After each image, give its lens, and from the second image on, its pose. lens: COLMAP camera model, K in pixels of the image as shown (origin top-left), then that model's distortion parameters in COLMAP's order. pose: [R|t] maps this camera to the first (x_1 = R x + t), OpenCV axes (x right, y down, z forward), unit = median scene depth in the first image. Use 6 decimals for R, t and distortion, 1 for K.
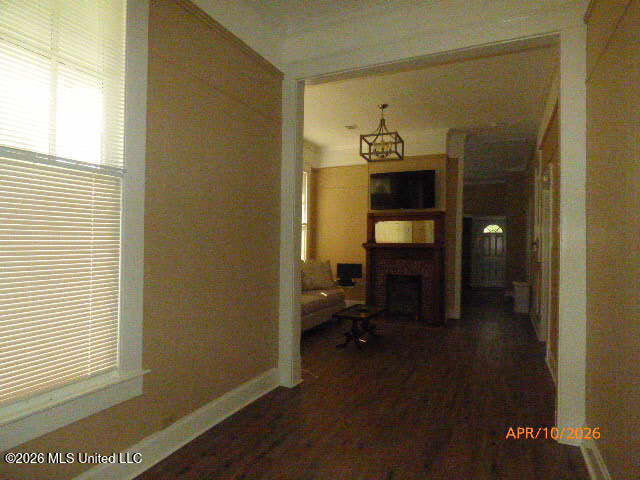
lens RADIAL K [[382.5, 0, 320.1], [0, 382.5, 242.9], [0, 0, 1]] dist [-0.007382, -0.006573]
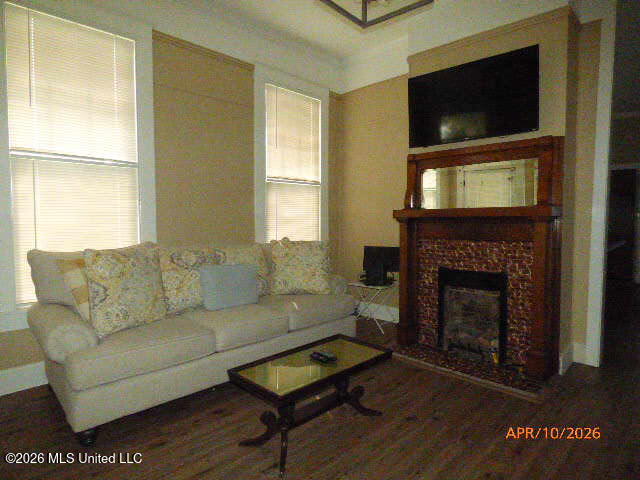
lens RADIAL K [[382.5, 0, 319.3], [0, 382.5, 236.4], [0, 0, 1]] dist [-0.007382, -0.006573]
pose [[0.944598, 0.002641, -0.328219, 0.190490], [0.012295, 0.998981, 0.043423, 0.012936], [0.327999, -0.045053, 0.943603, 0.445416]]
